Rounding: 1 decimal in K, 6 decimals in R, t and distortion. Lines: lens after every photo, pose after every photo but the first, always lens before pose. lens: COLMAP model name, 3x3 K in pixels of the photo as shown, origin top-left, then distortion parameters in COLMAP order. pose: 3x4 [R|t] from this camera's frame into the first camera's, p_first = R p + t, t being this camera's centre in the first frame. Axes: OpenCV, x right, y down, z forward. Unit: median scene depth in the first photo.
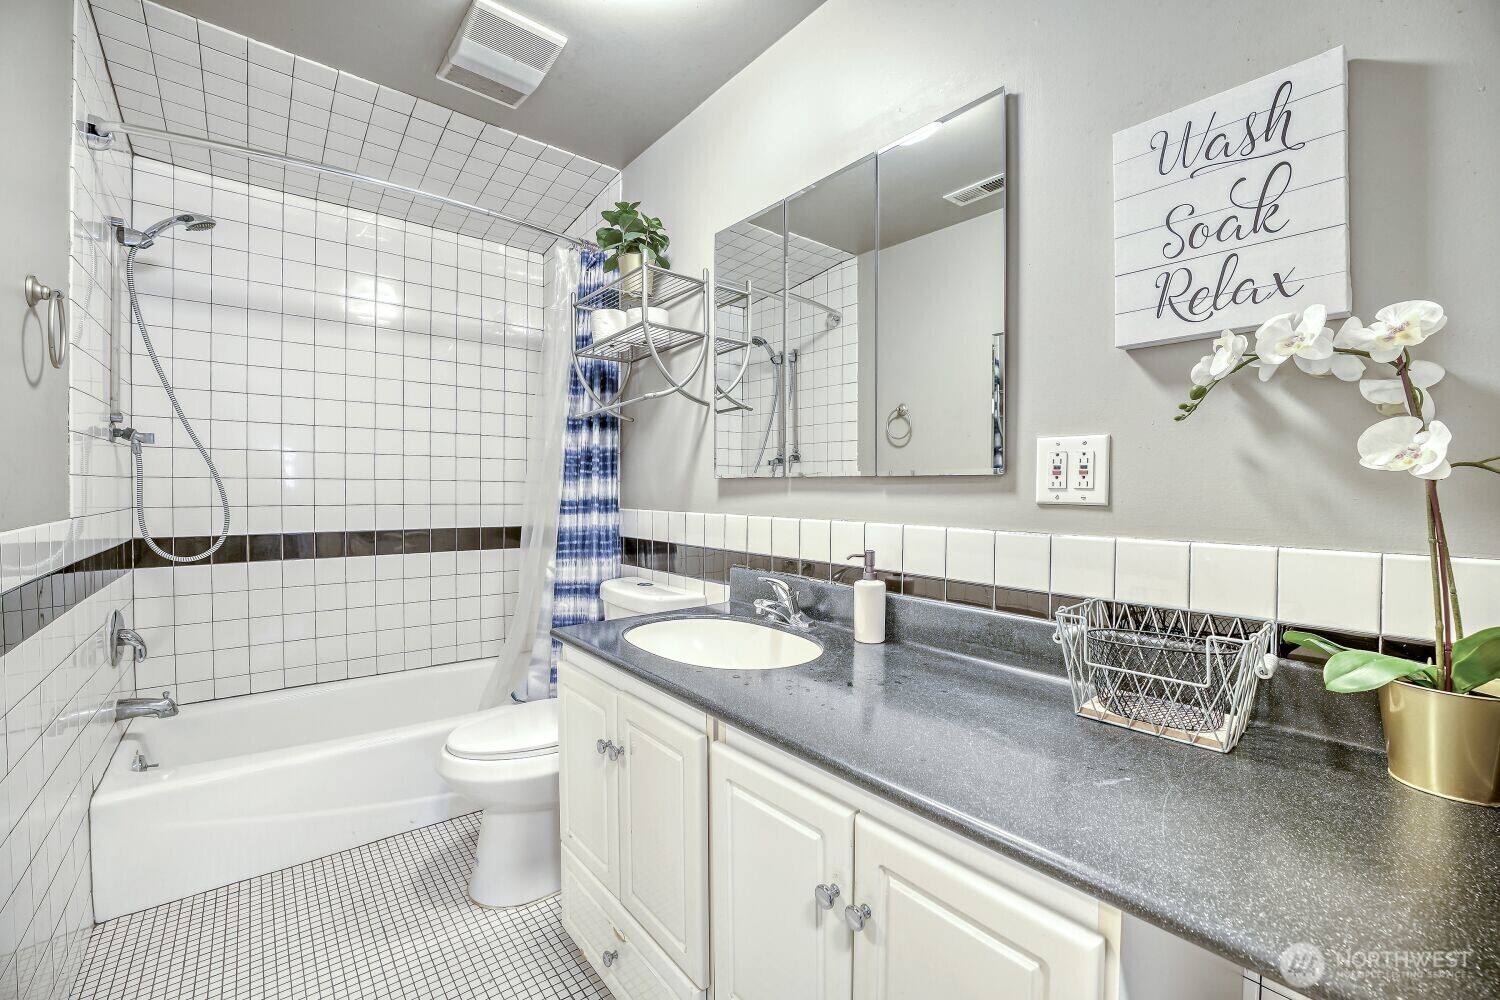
lens RADIAL K [[615.6, 0, 749.7], [0, 615.6, 492.3], [0, 0, 1]] dist [-0.022994, 0.000132]
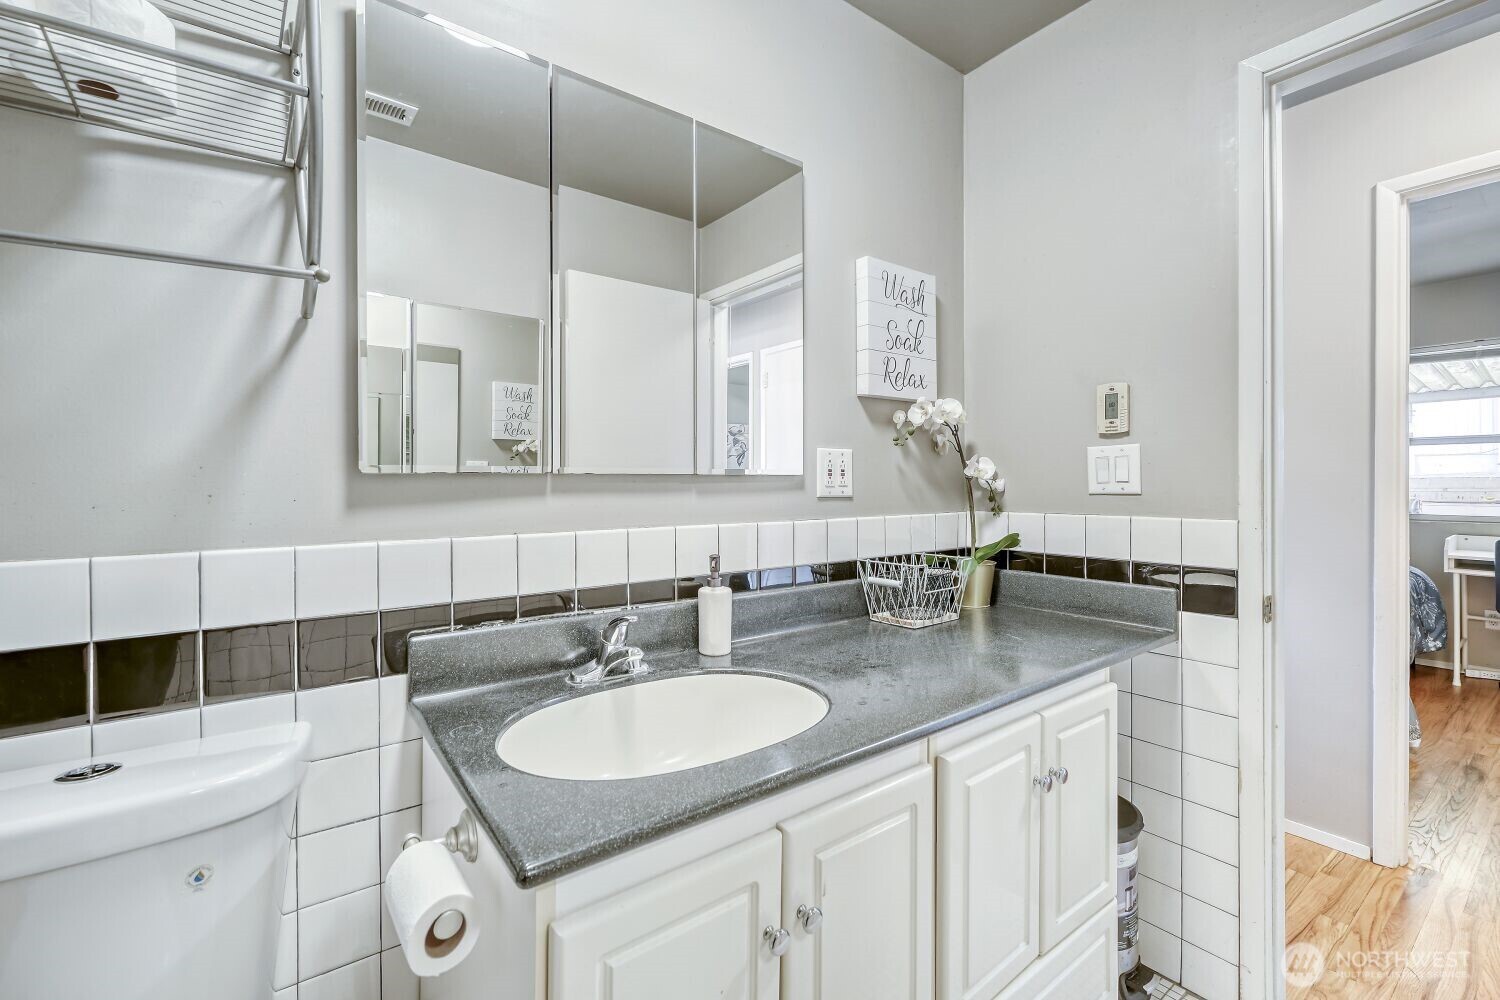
lens RADIAL K [[615.6, 0, 747.1], [0, 615.6, 489.5], [0, 0, 1]] dist [-0.022994, 0.000132]
pose [[0.076618, -0.009430, 0.997016, -0.906080], [0.016898, 0.999824, 0.008158, -0.012854], [-0.996917, 0.016222, 0.076764, 1.096827]]
